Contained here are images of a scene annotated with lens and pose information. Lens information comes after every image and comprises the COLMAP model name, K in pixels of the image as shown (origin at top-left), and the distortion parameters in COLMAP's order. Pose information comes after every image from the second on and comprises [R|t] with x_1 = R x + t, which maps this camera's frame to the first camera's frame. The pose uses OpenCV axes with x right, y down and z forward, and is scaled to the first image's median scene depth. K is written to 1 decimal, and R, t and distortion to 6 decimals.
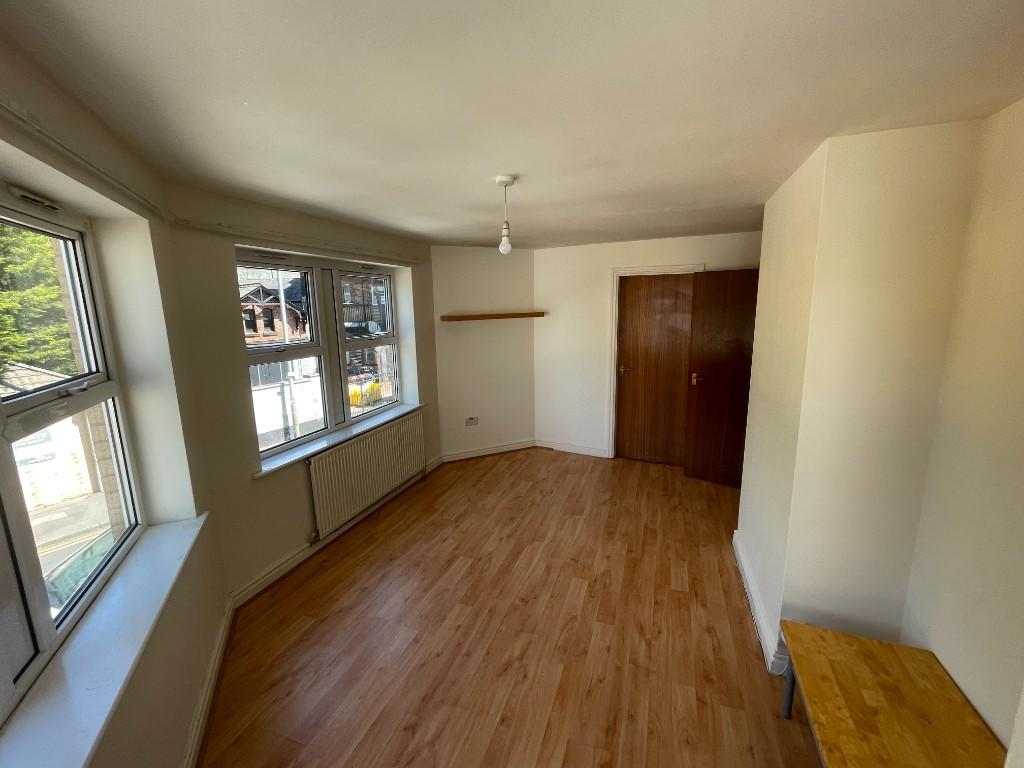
lens RADIAL K [[431.3, 0, 511.5], [0, 431.3, 384.5], [0, 0, 1]] dist [0.000731, -0.000001]
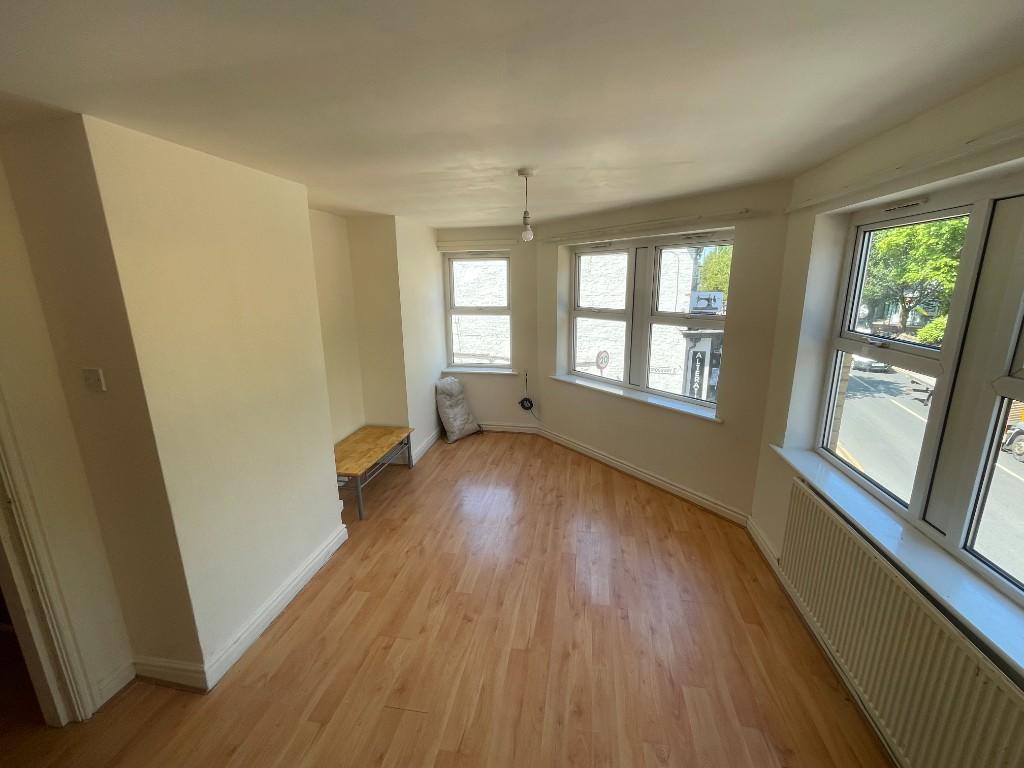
lens RADIAL K [[431.3, 0, 510.1], [0, 431.3, 385.9], [0, 0, 1]] dist [0.000731, -0.000001]
pose [[-0.985903, 0.068332, -0.152728, 0.164247], [-0.001030, 0.910308, 0.413930, -0.310947], [0.167314, 0.408253, -0.897405, 1.572954]]
